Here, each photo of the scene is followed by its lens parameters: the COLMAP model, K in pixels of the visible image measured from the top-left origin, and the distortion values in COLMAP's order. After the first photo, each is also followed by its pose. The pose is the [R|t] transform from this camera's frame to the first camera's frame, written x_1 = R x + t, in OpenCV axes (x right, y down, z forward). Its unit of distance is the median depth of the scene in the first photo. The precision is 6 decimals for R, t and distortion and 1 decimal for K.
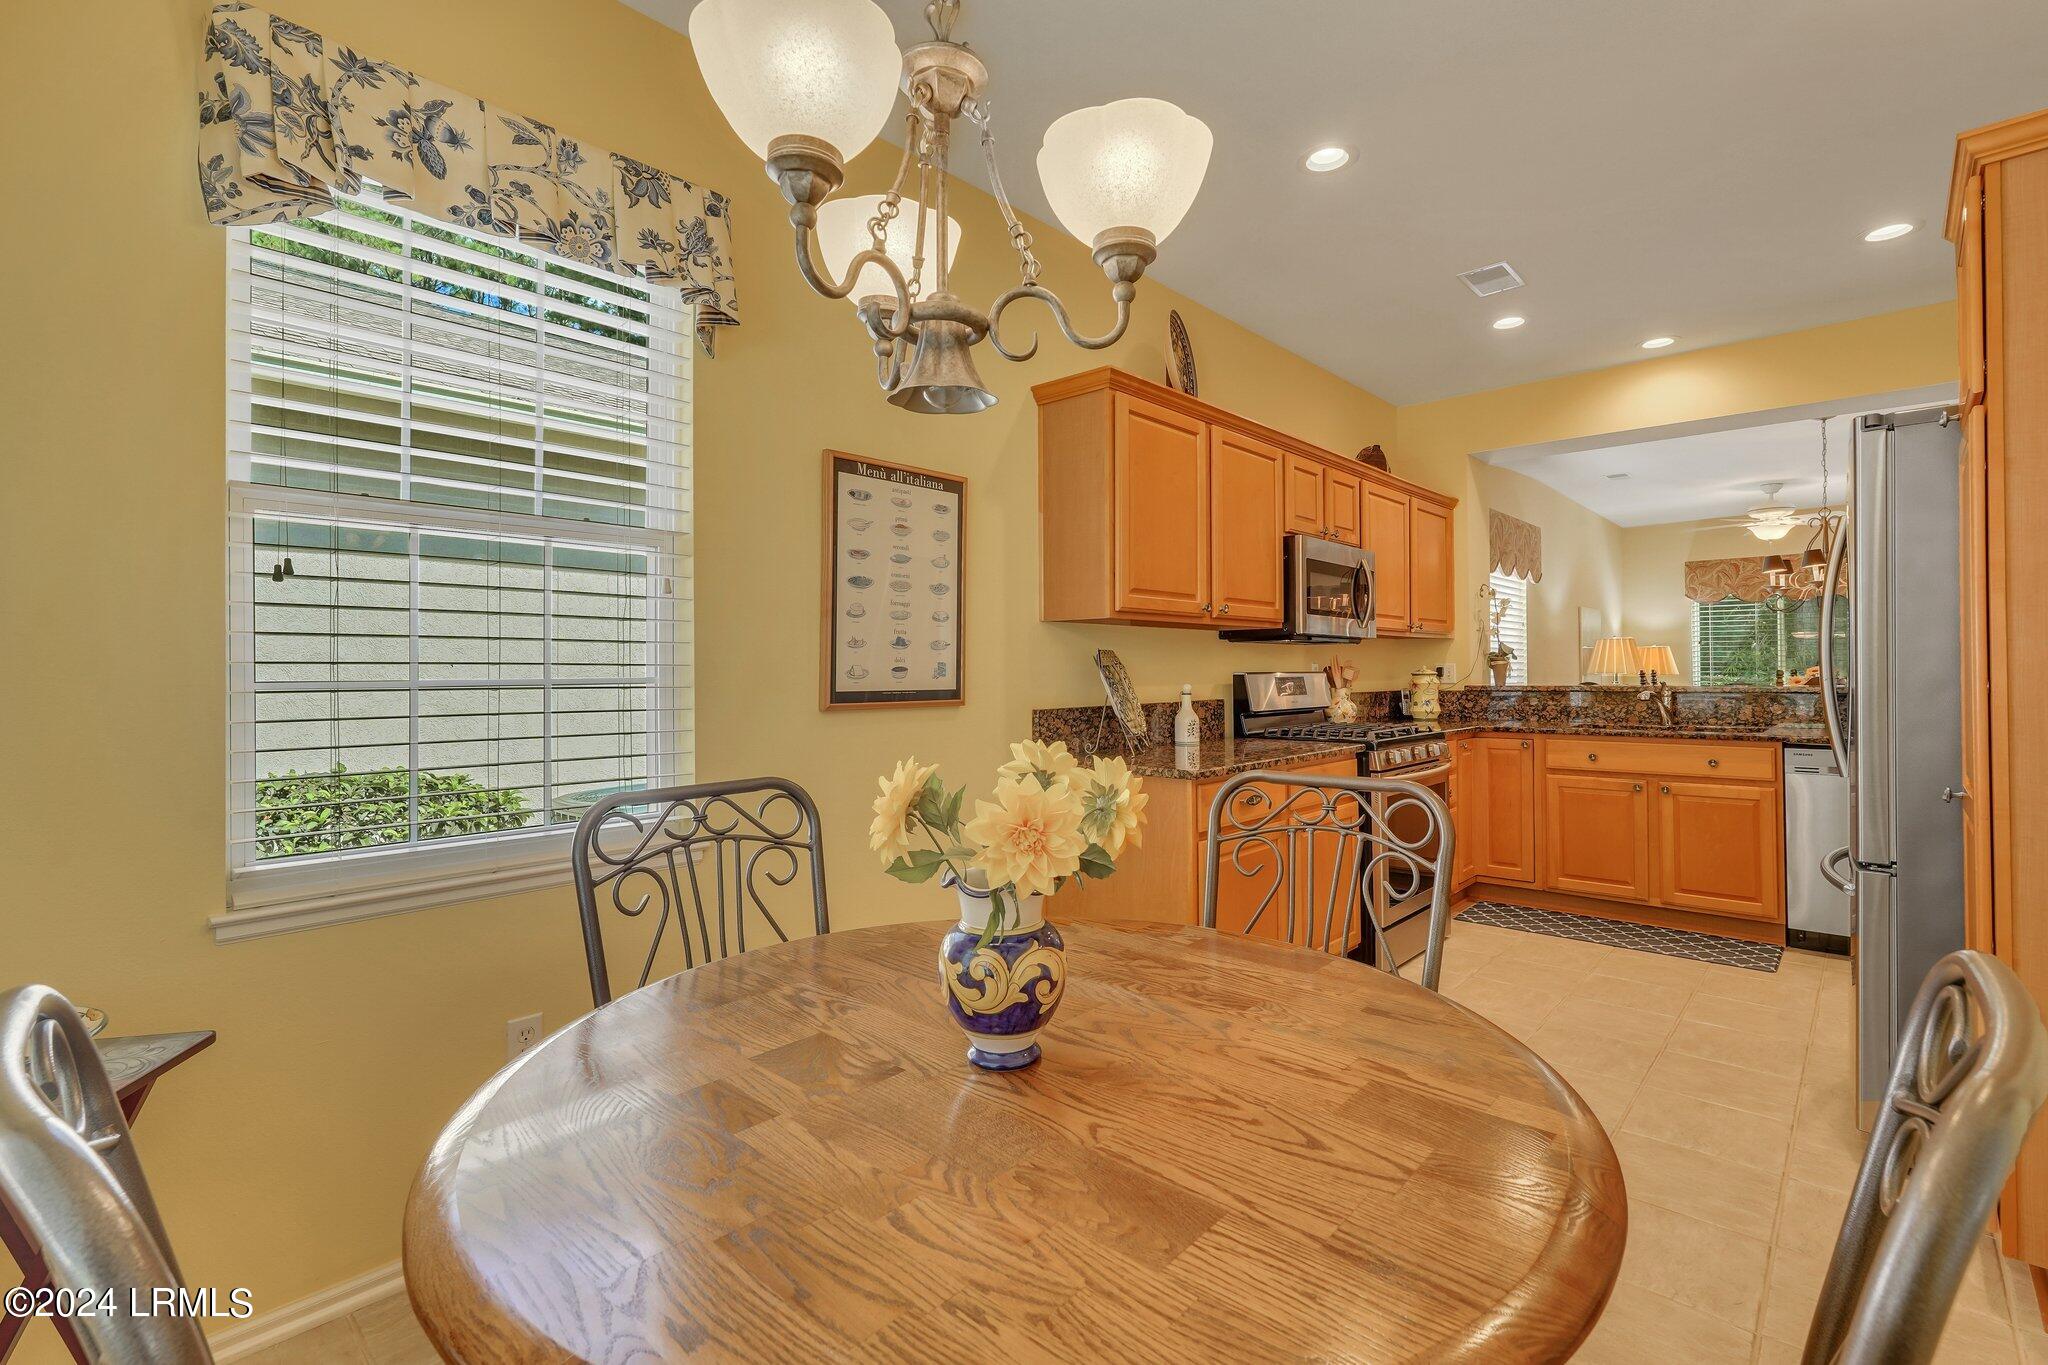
lens RADIAL K [[921.2, 0, 1019.1], [0, 921.2, 662.0], [0, 0, 1]] dist [-0.016390, 0.008944]
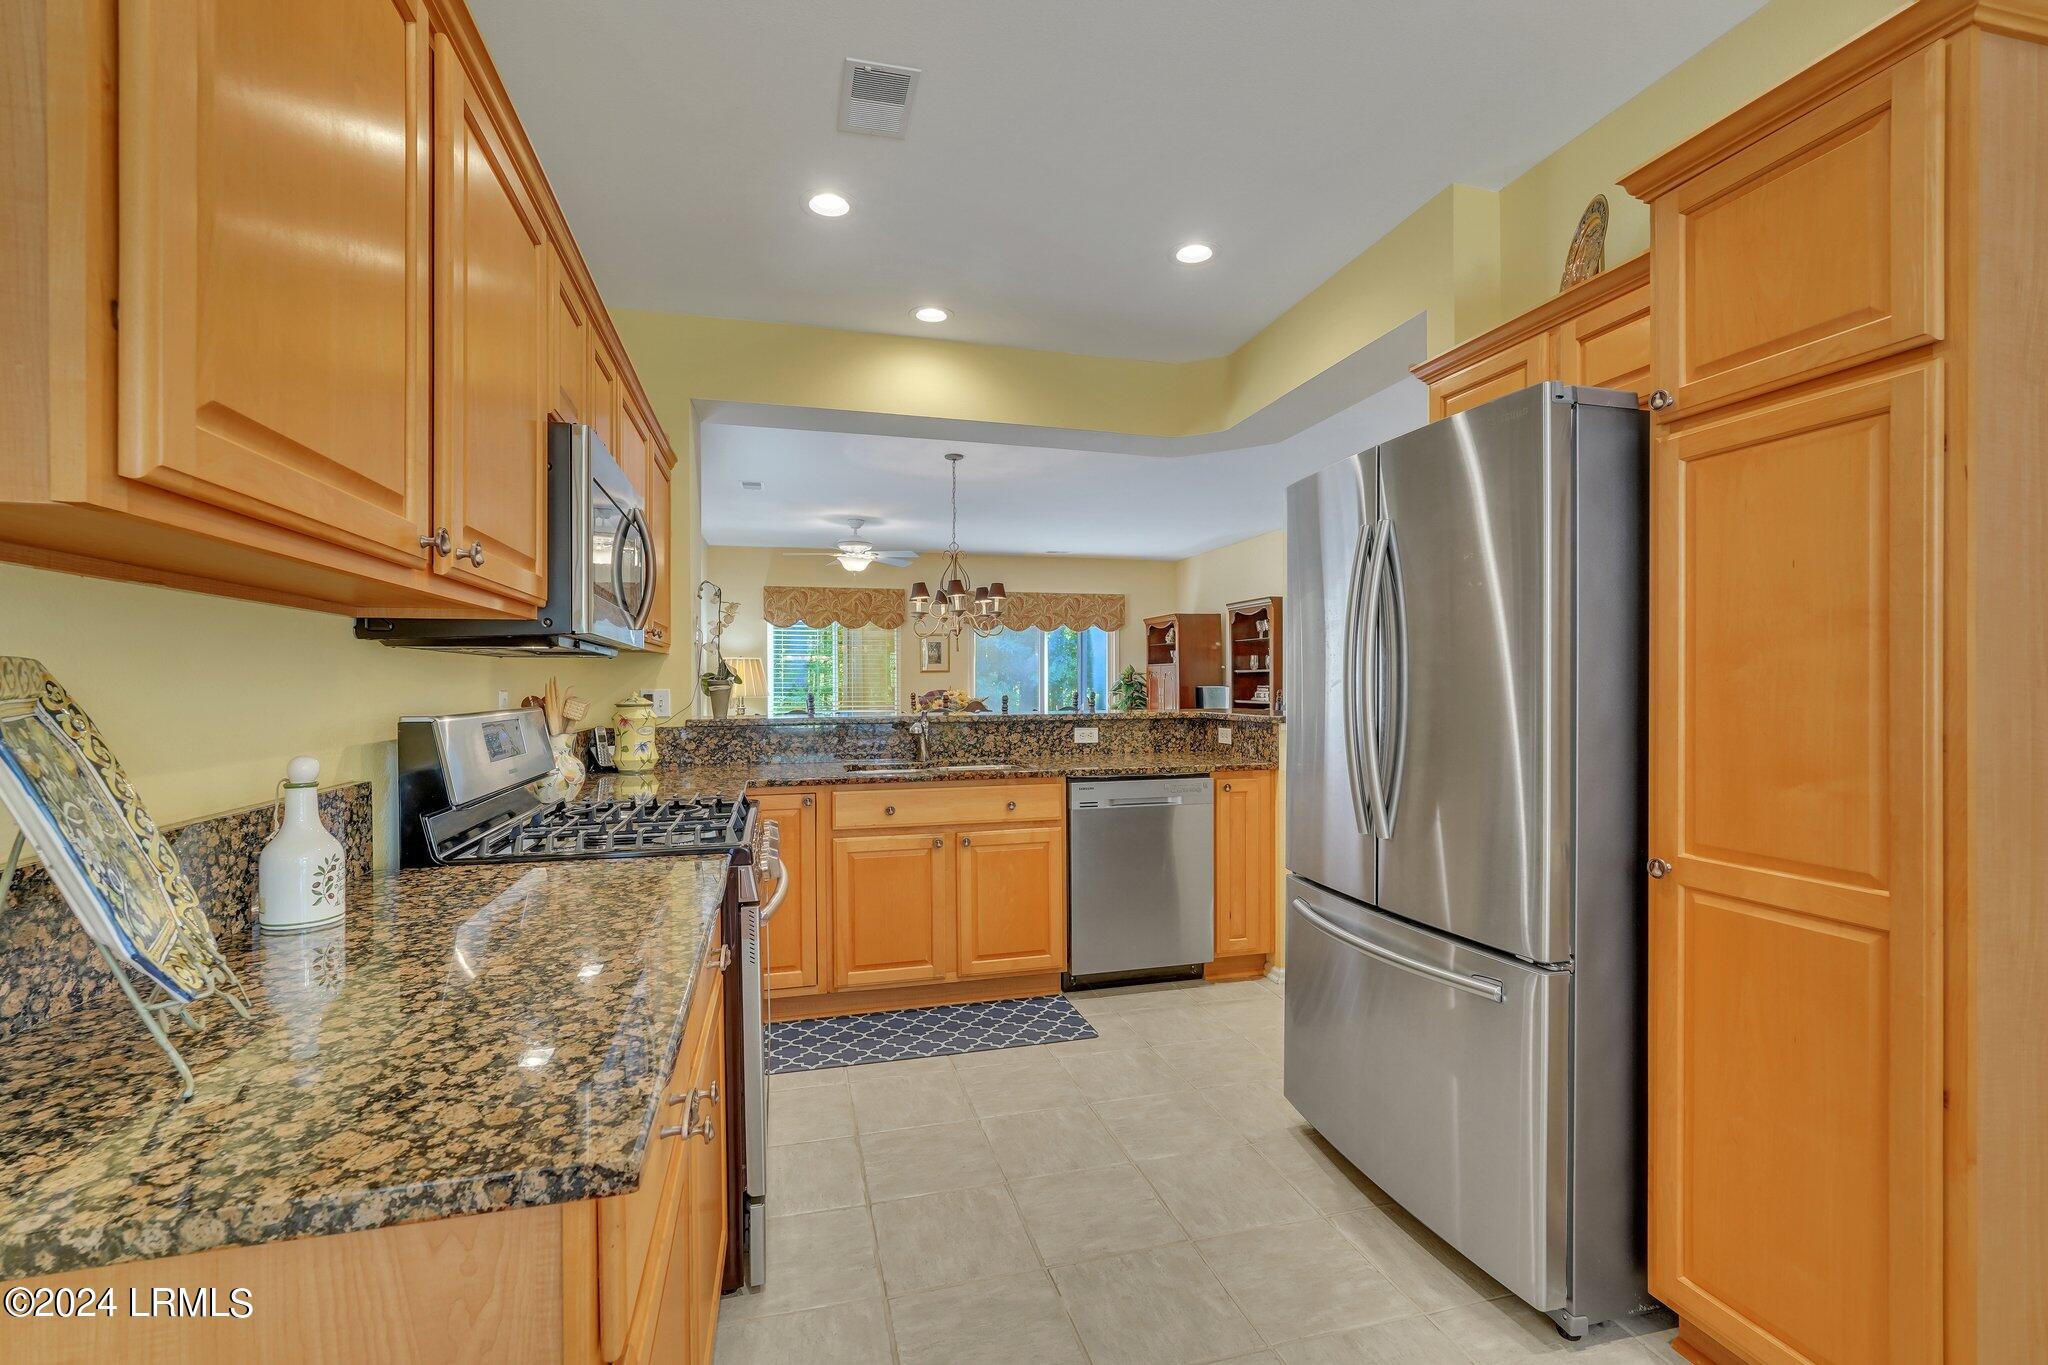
lens RADIAL K [[907.0, 0, 1023.6], [0, 907.0, 684.9], [0, 0, 1]] dist [-0.000770, -0.000020]
pose [[0.521619, 0.002872, 0.853174, 0.024080], [-0.008815, 0.999959, 0.002024, -0.006543], [-0.853133, -0.008576, 0.521623, 0.521137]]
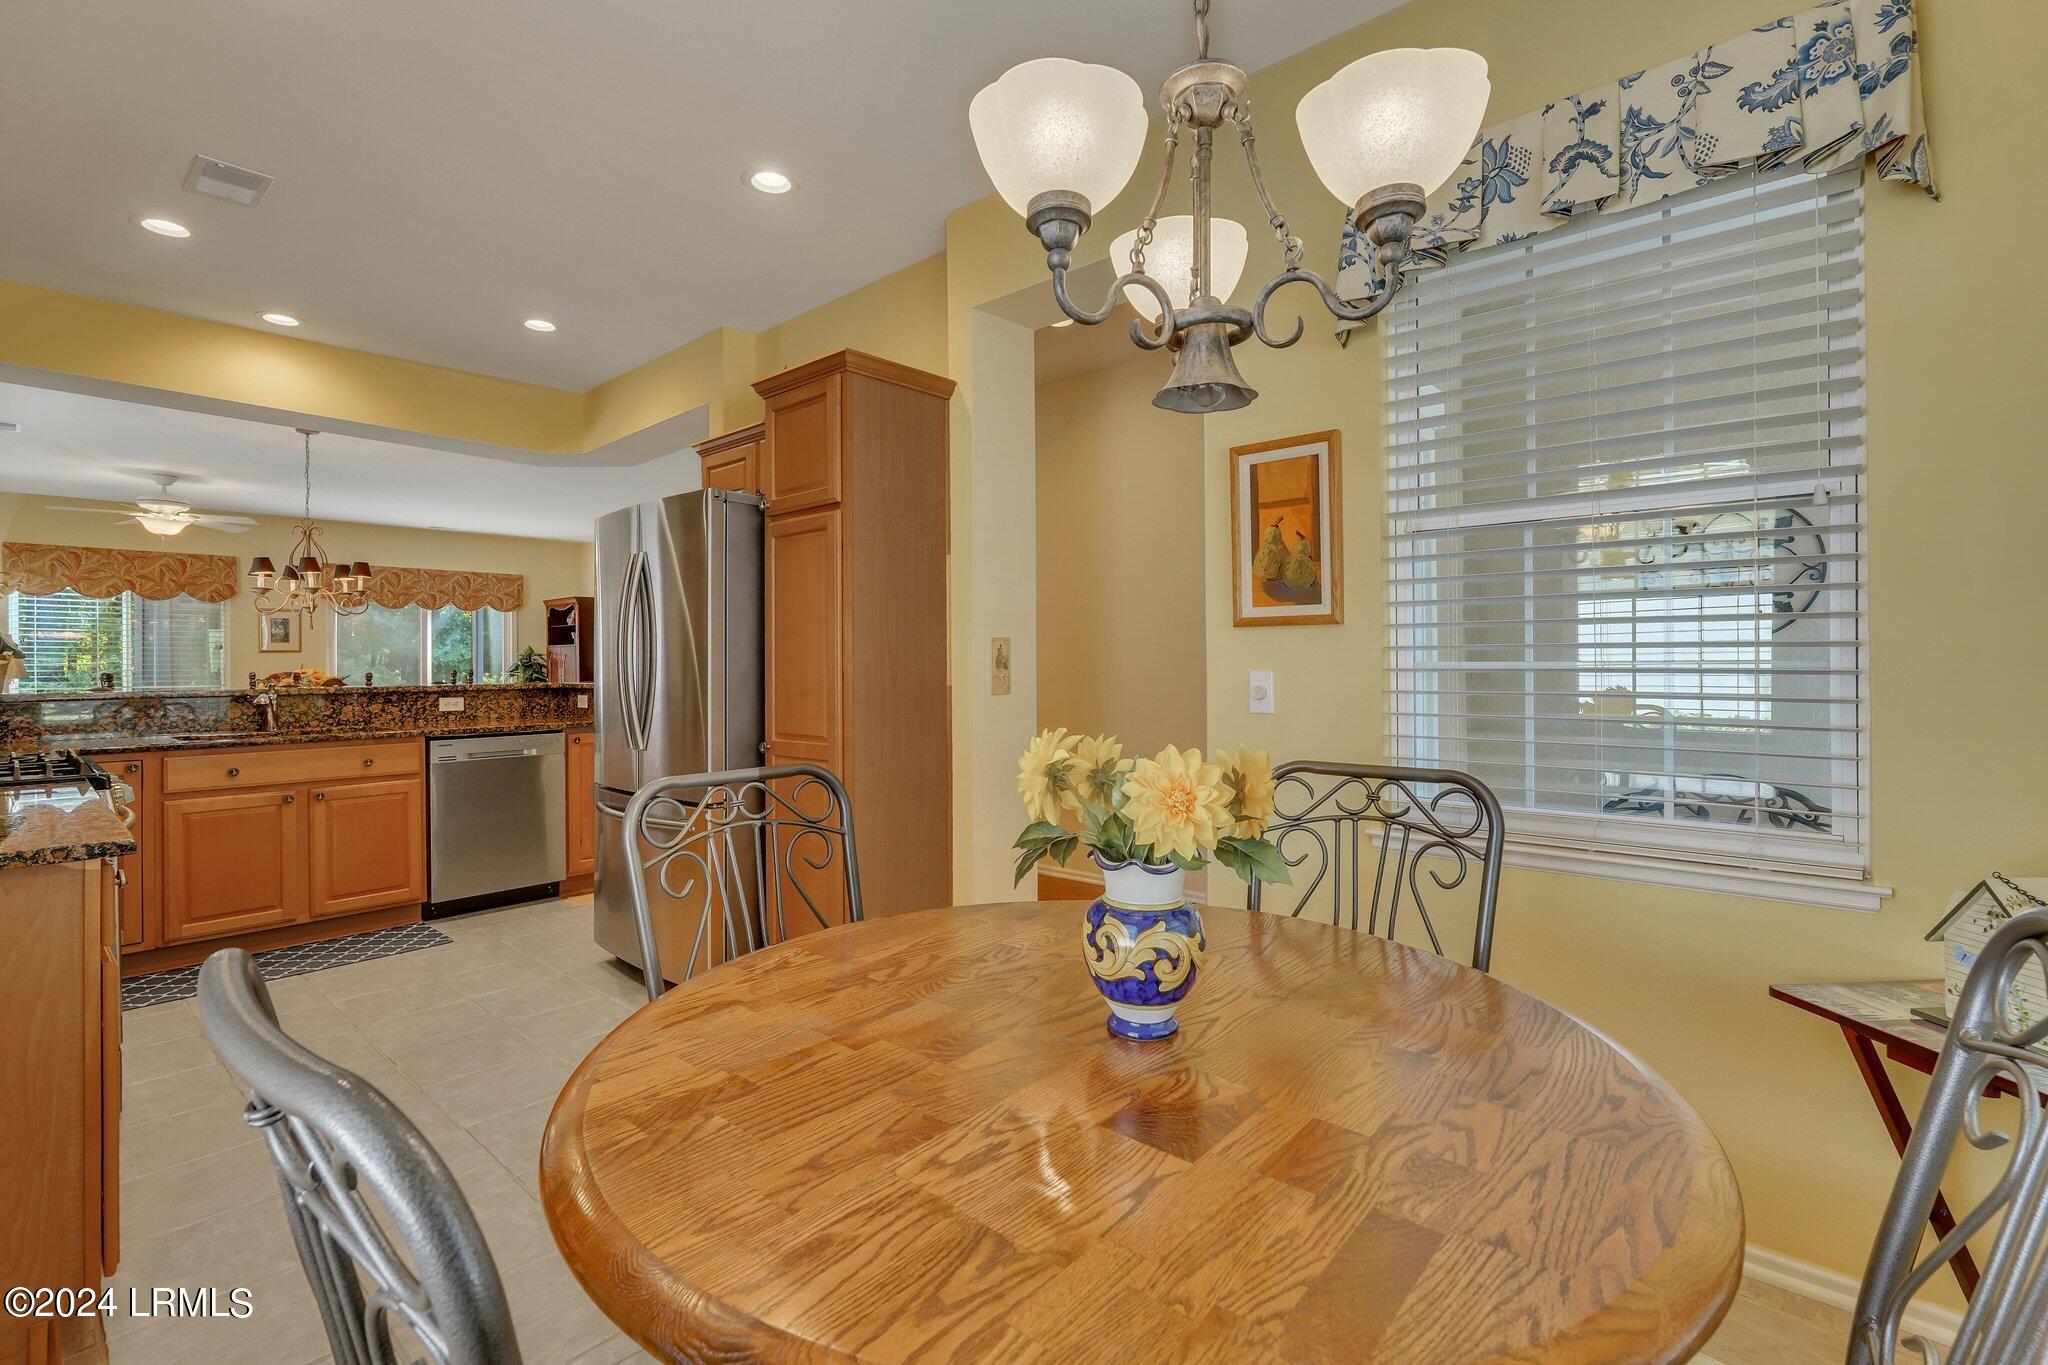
lens RADIAL K [[921.2, 0, 1019.1], [0, 921.2, 662.0], [0, 0, 1]] dist [-0.016390, 0.008944]
pose [[-0.035179, 0.010052, 0.999330, -0.273694], [-0.003193, 0.999943, -0.010170, 0.006754], [-0.999376, -0.003548, -0.035145, 0.304420]]
